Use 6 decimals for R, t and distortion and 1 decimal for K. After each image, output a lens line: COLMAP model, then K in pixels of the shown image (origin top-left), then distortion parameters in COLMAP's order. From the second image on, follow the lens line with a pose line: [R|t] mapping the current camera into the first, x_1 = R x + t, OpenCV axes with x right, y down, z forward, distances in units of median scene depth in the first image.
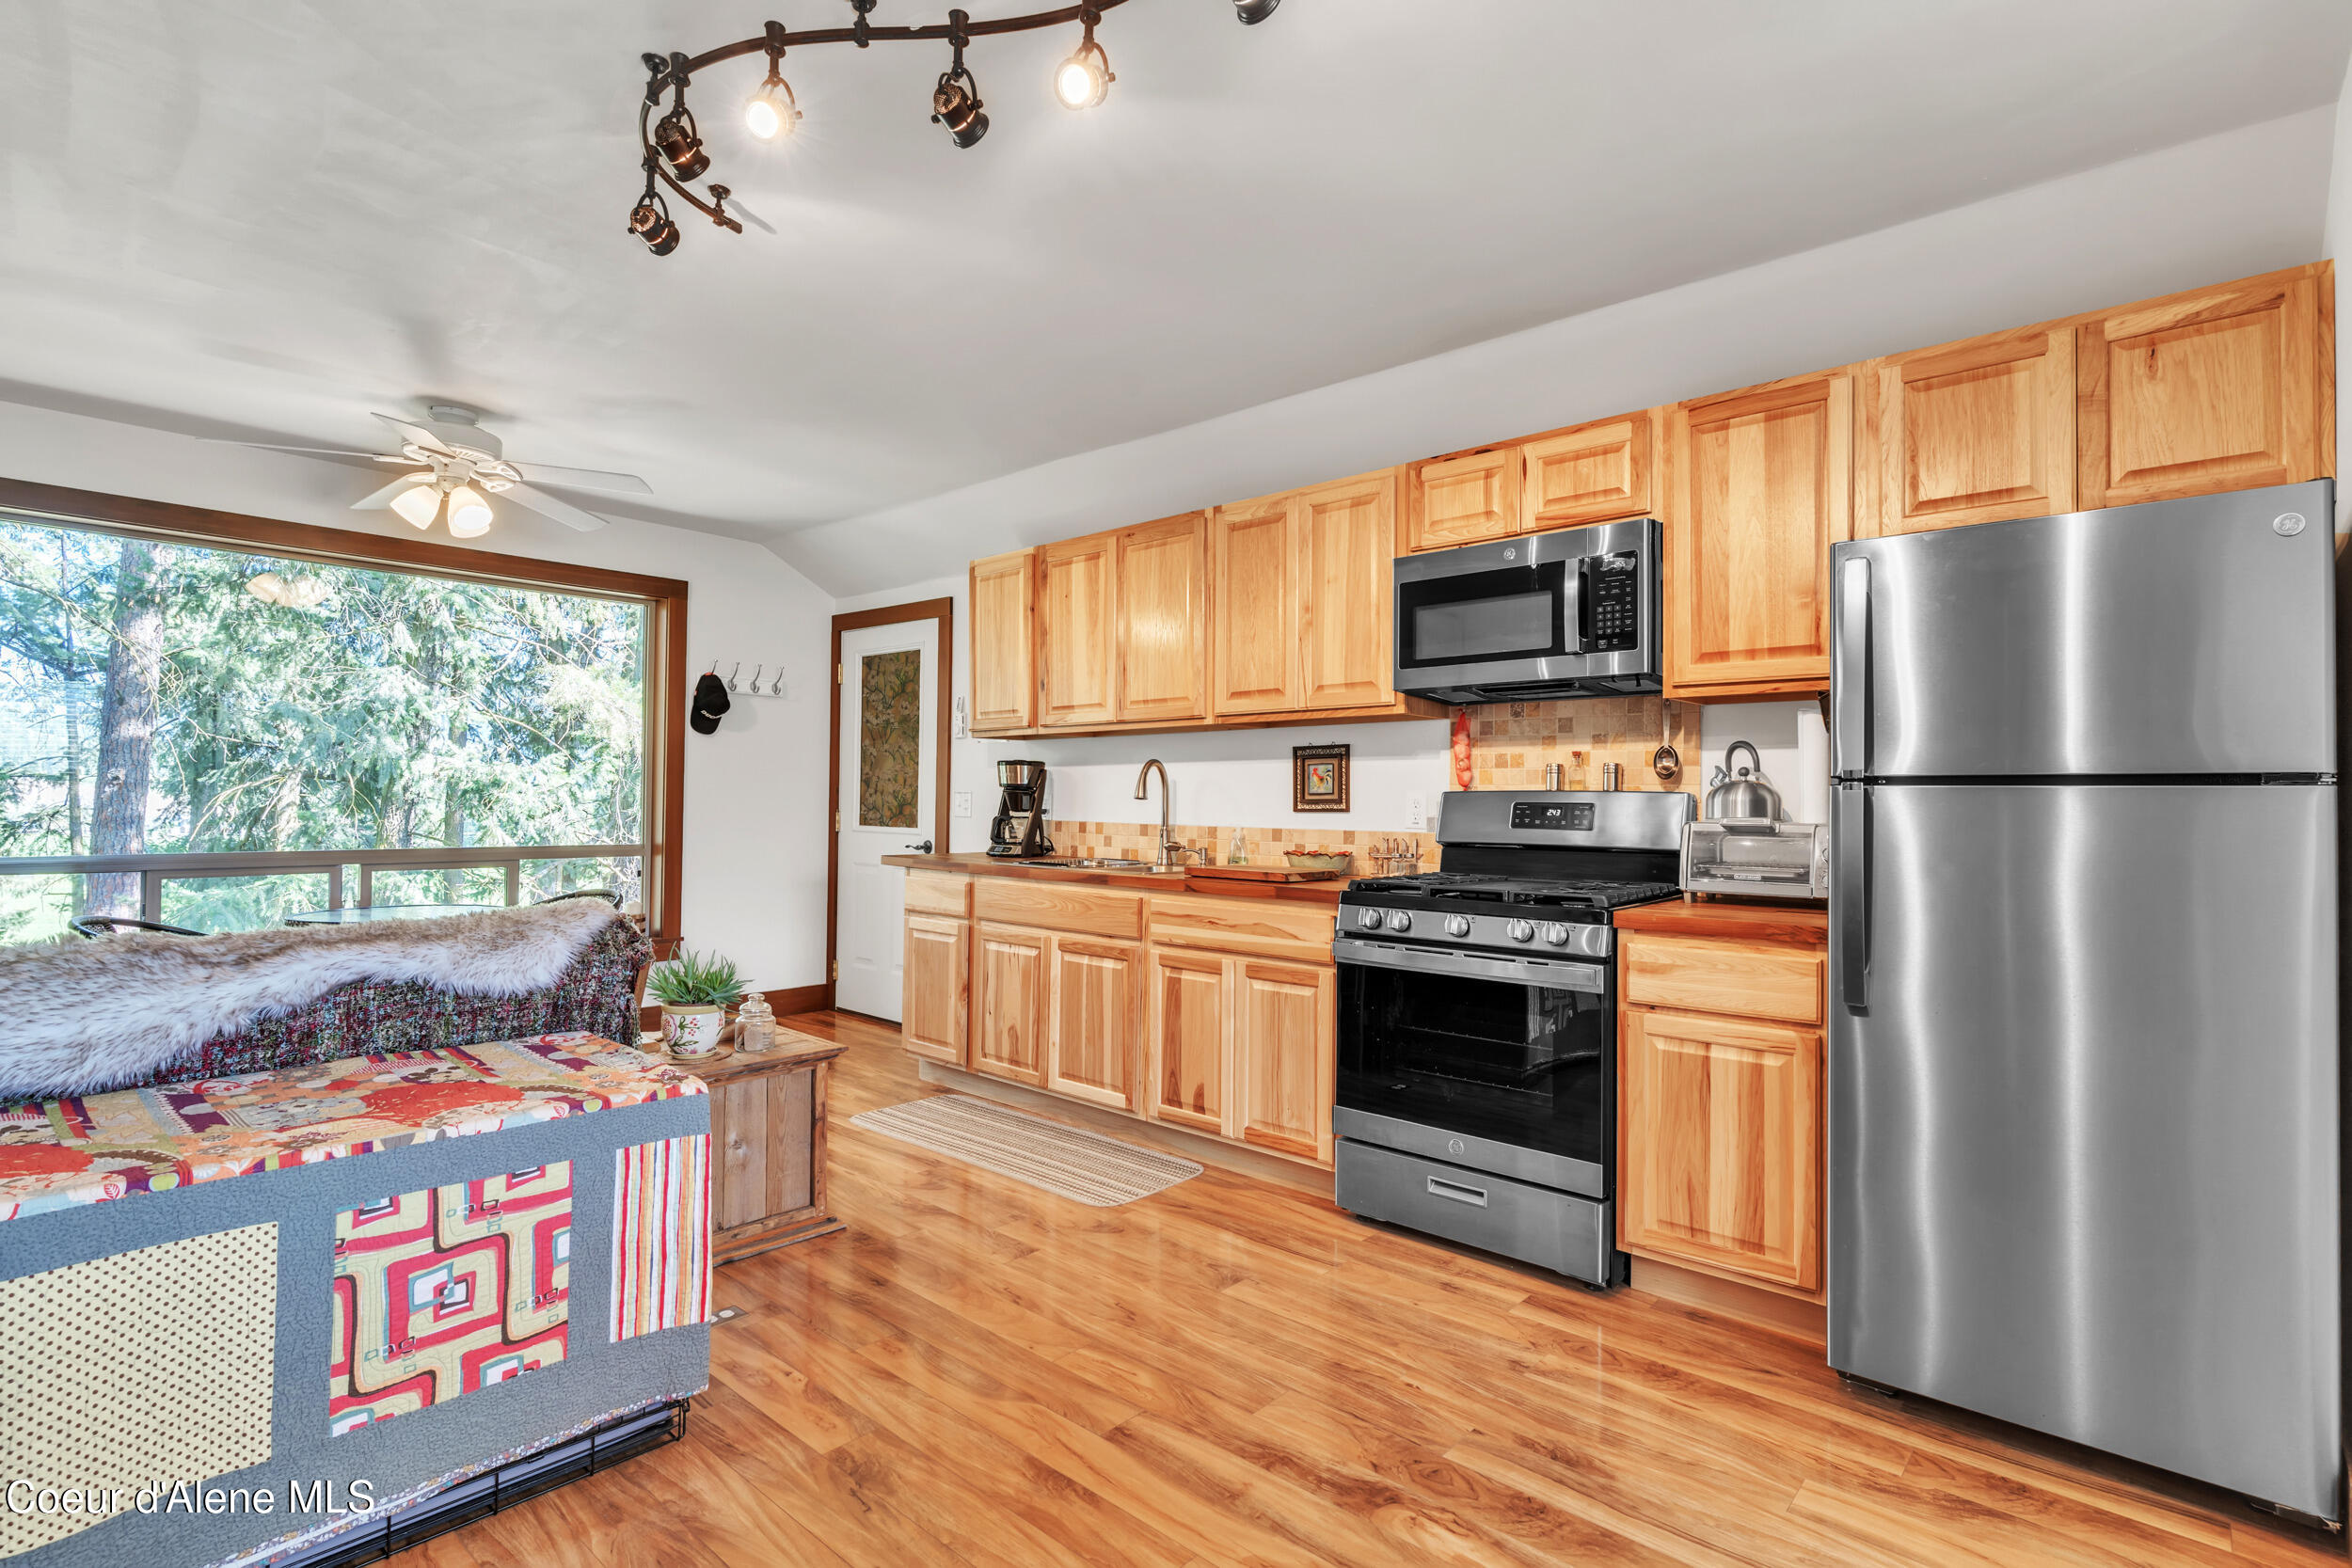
lens RADIAL K [[1138.3, 0, 1182.3], [0, 1138.3, 781.9], [0, 0, 1]] dist [0.001496, 0.001105]
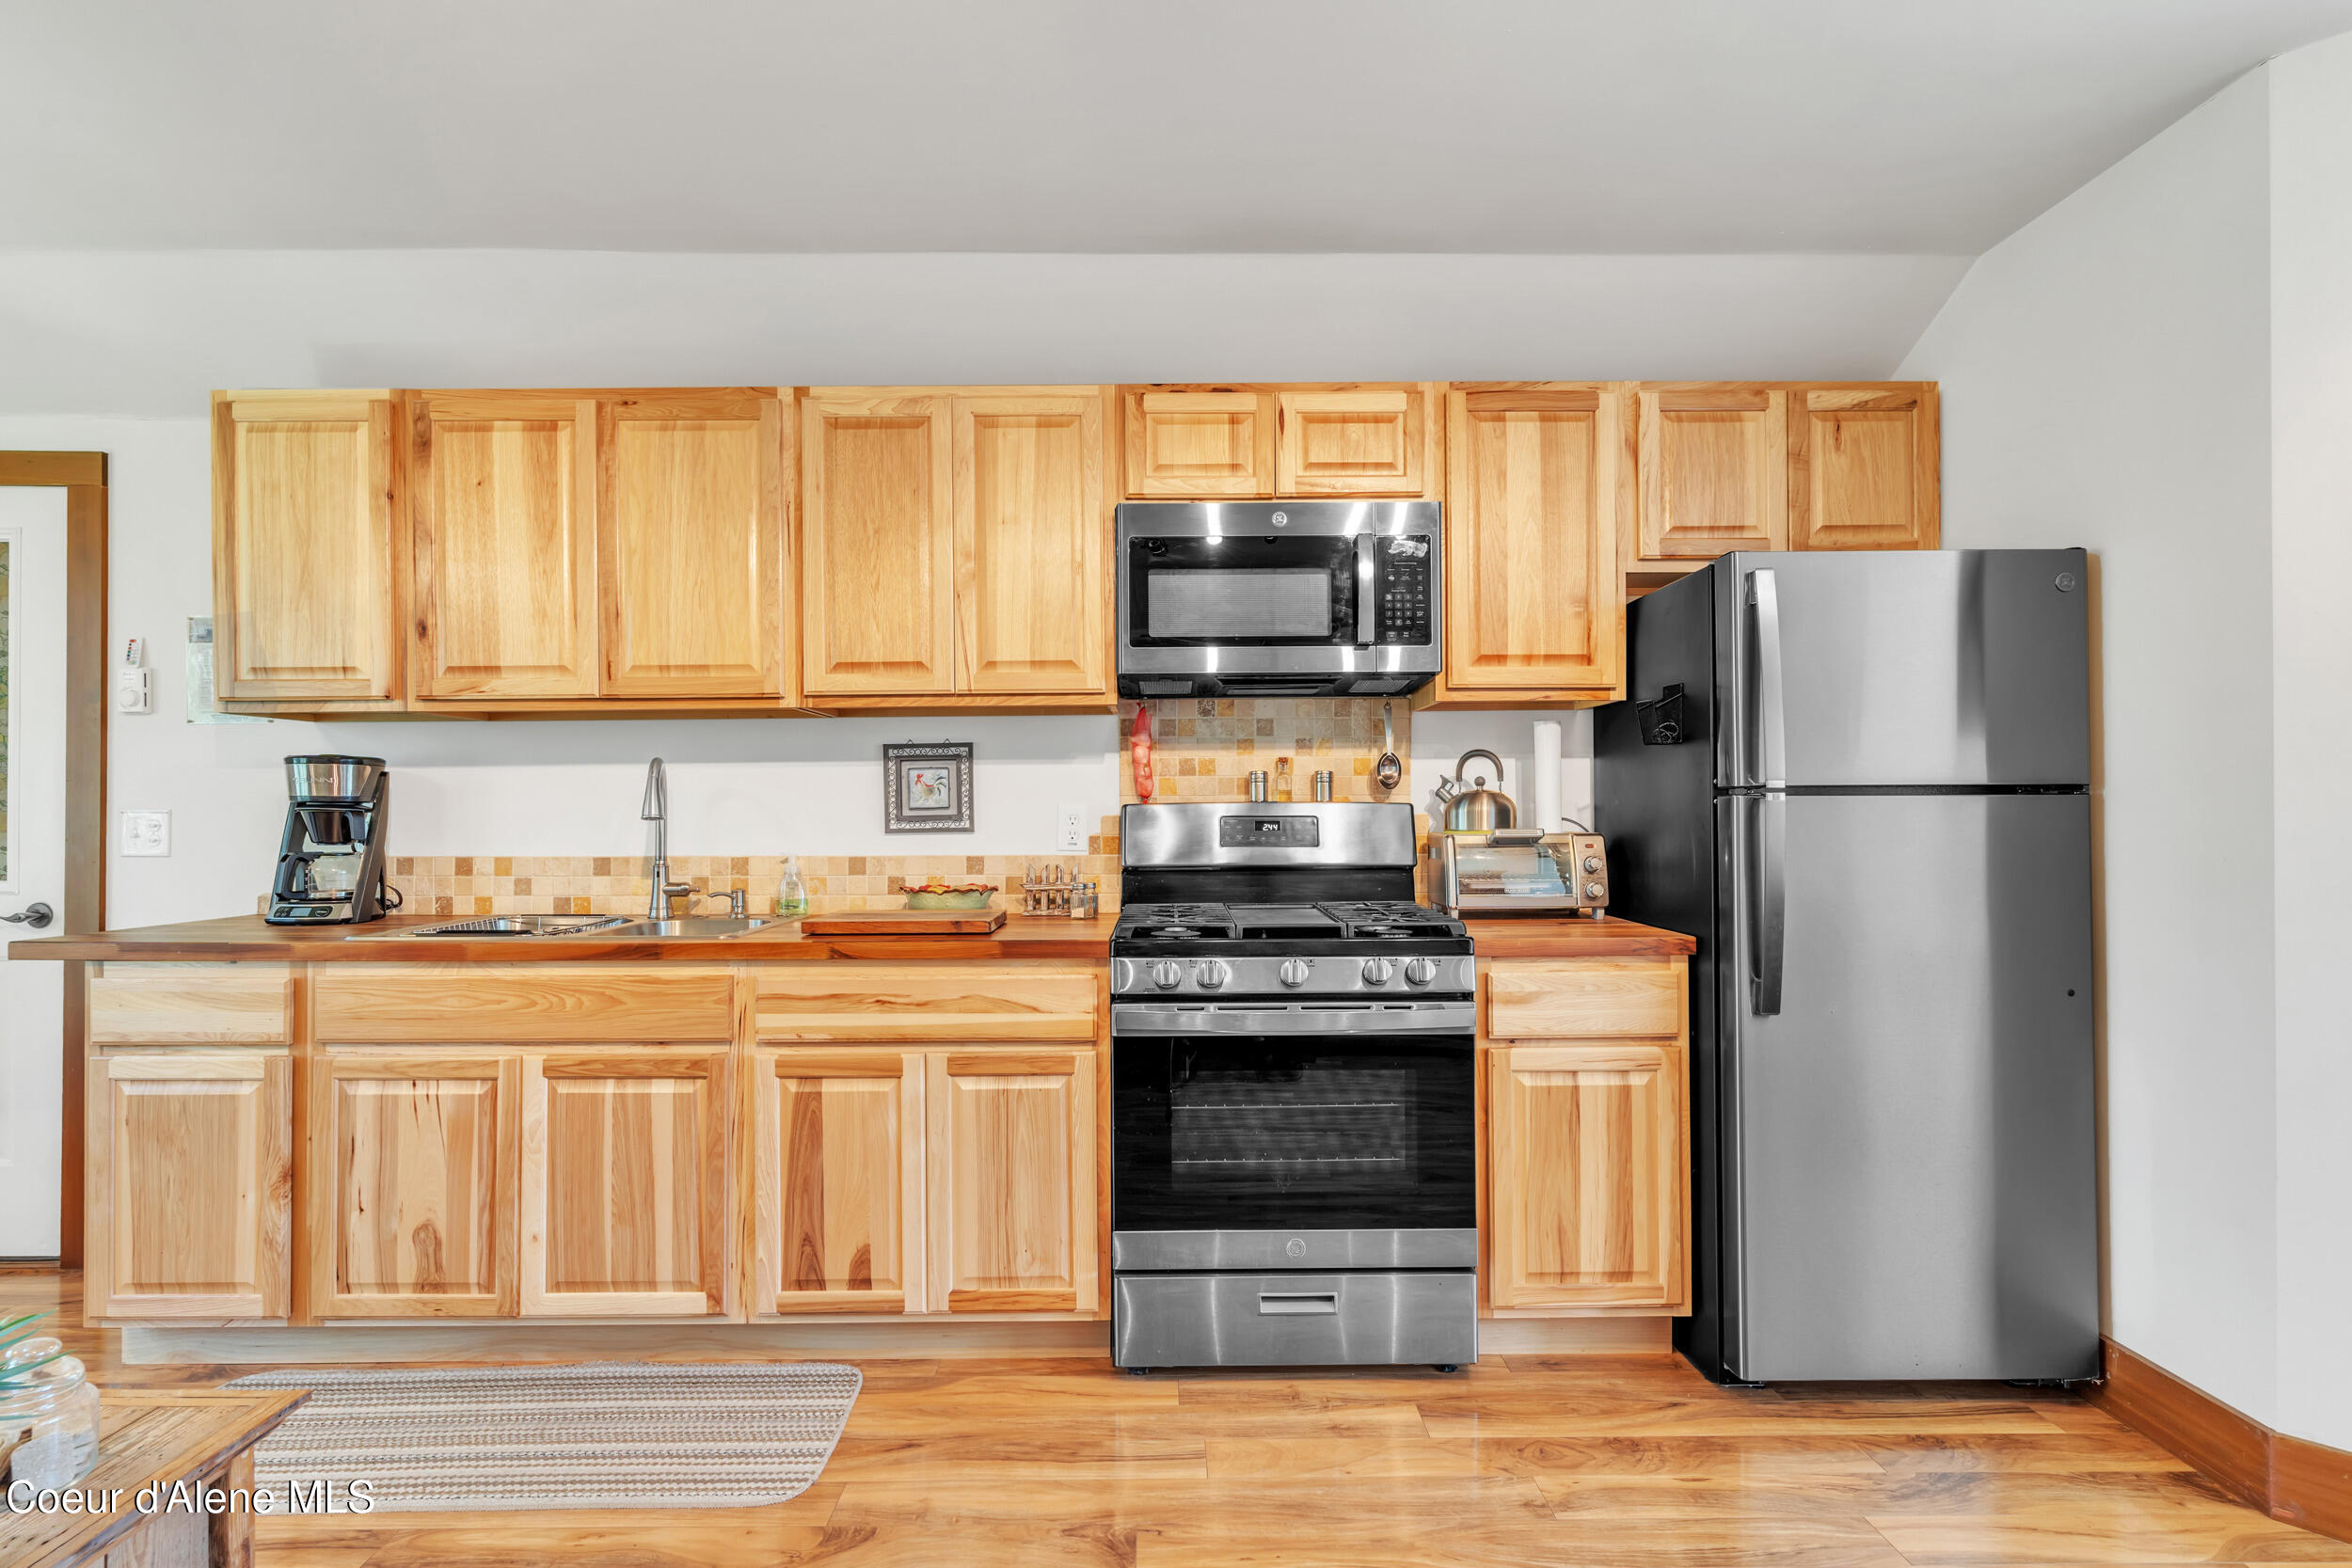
lens RADIAL K [[1138.3, 0, 1179.6], [0, 1138.3, 804.0], [0, 0, 1]] dist [0.001496, 0.001105]
pose [[0.738837, -0.008370, 0.673832, -0.301455], [0.001094, 0.999936, 0.011221, -0.000729], [-0.673883, -0.007554, 0.738799, 0.393084]]
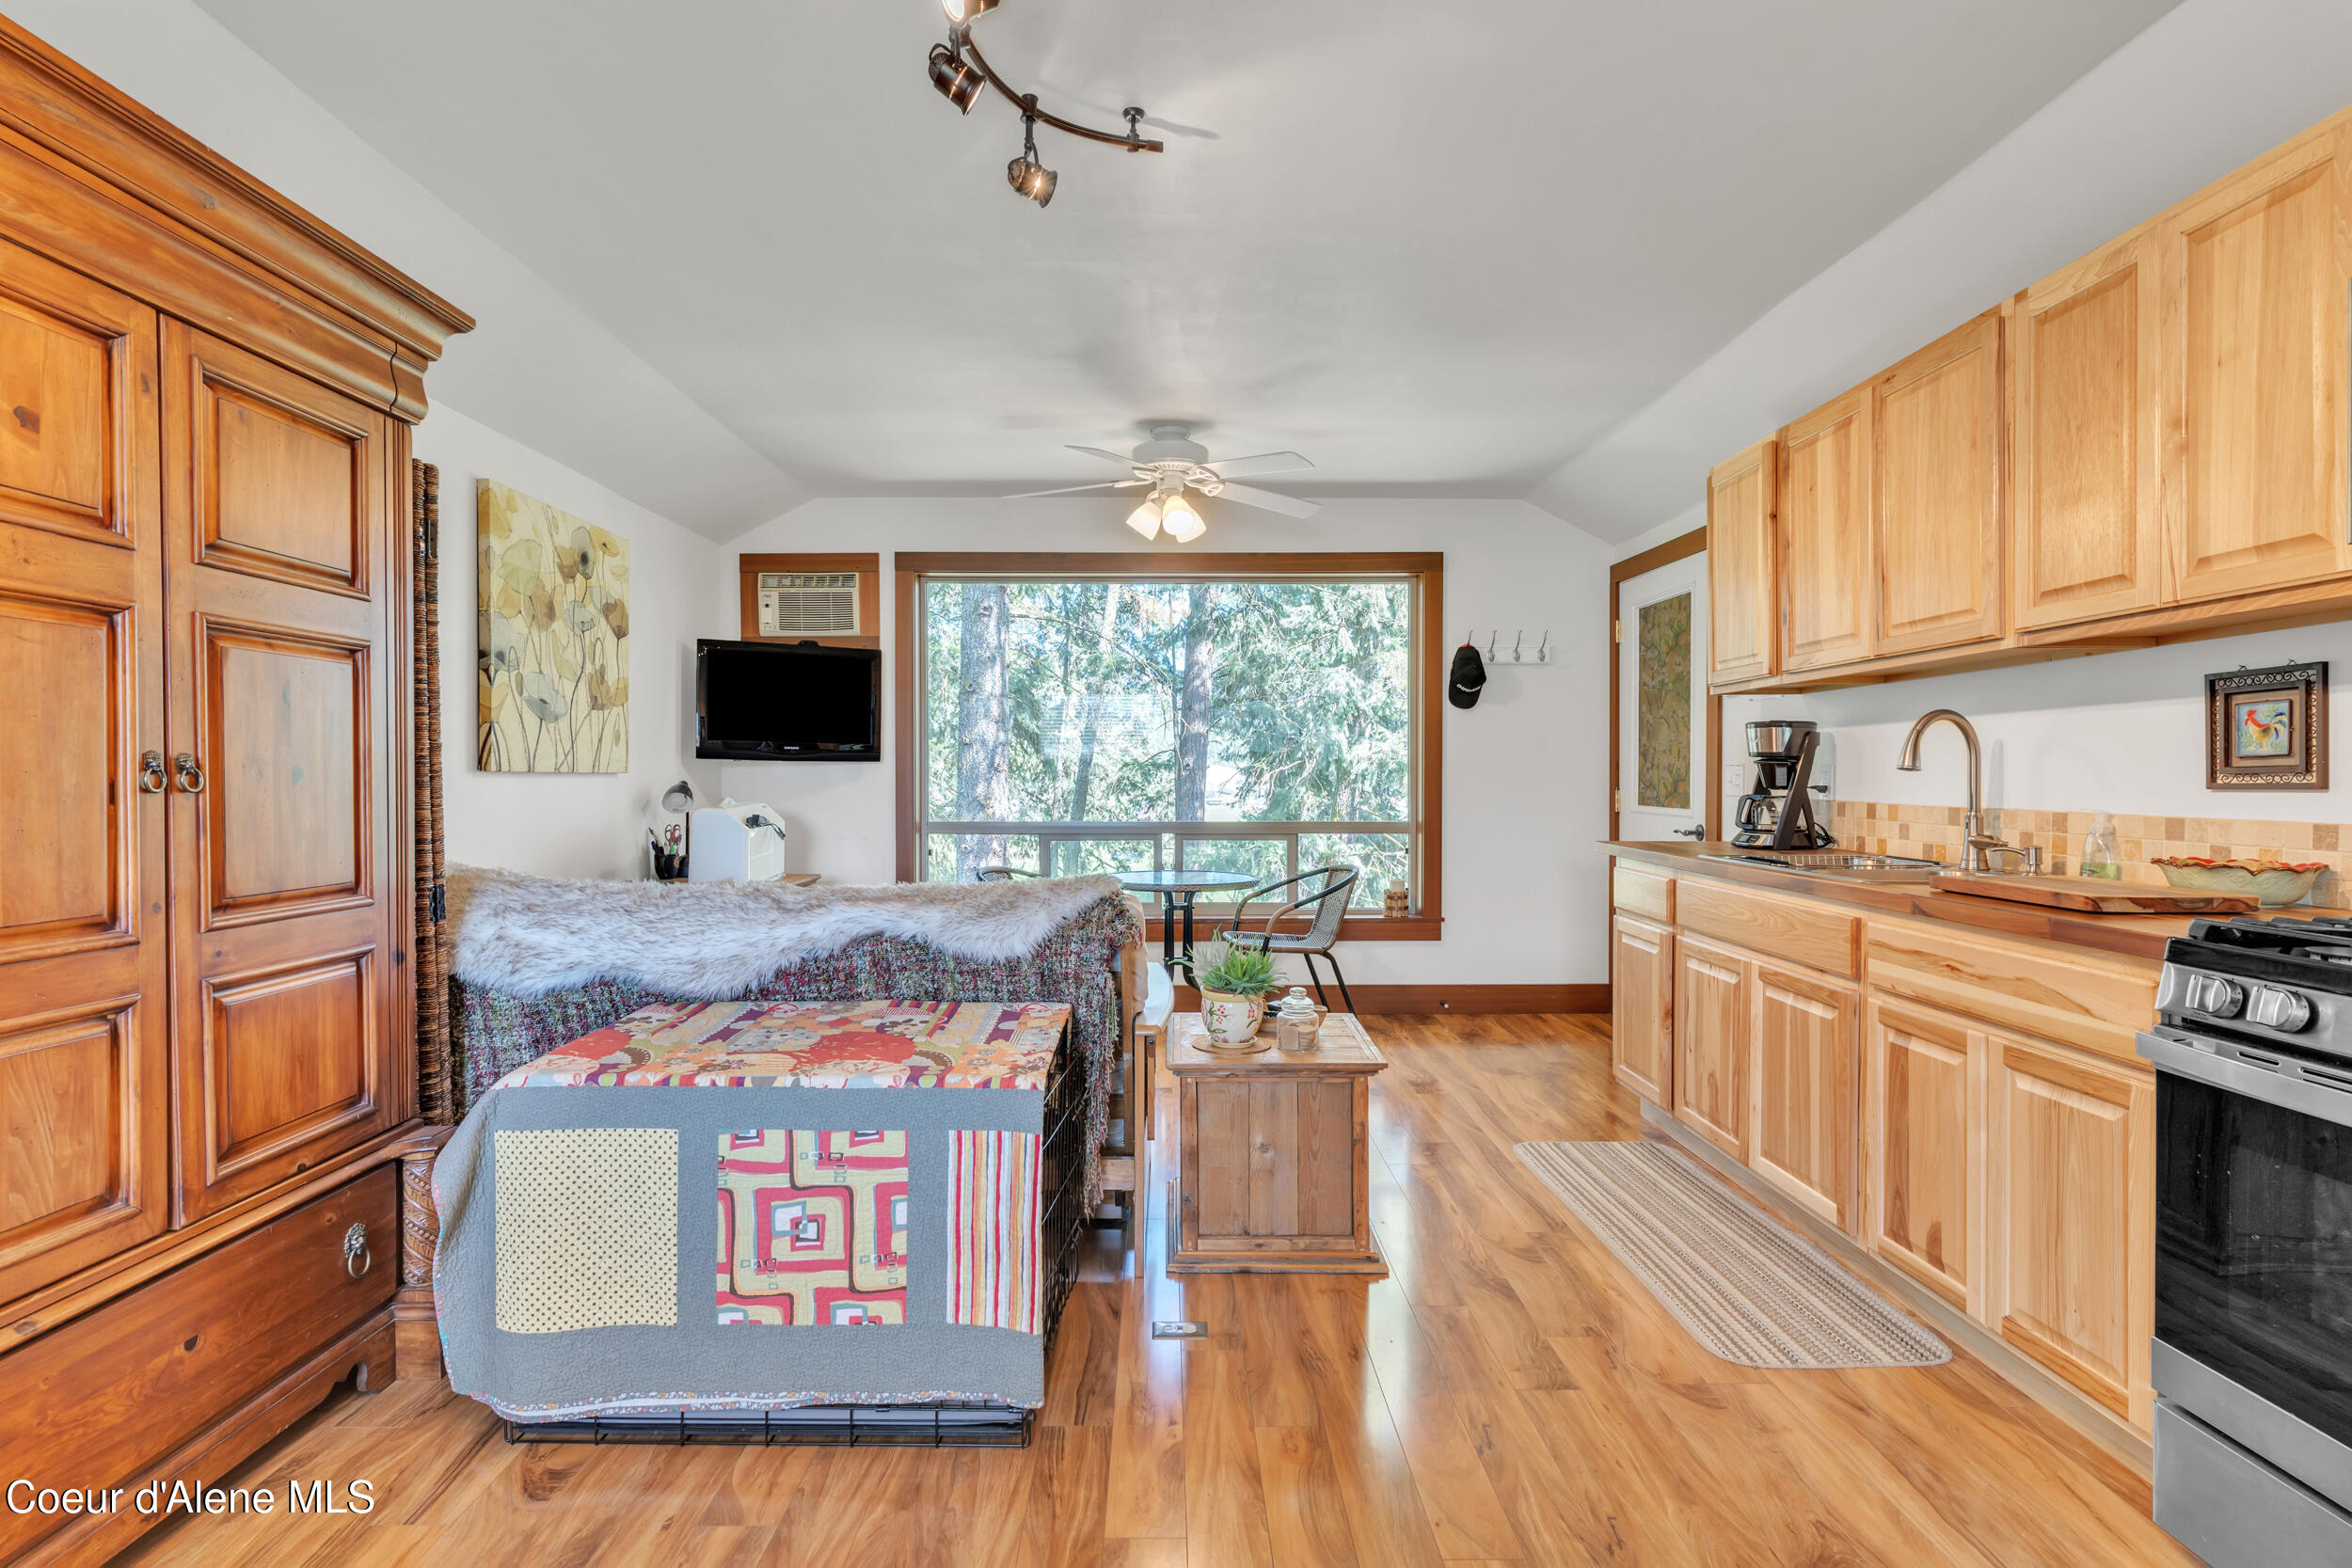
lens RADIAL K [[1138.3, 0, 1171.4], [0, 1138.3, 782.2], [0, 0, 1]] dist [0.001496, 0.001105]
pose [[0.668660, -0.004731, -0.743553, 0.207373], [0.018972, 0.999763, 0.010700, 0.008248], [0.743326, -0.021262, 0.668591, 0.276882]]
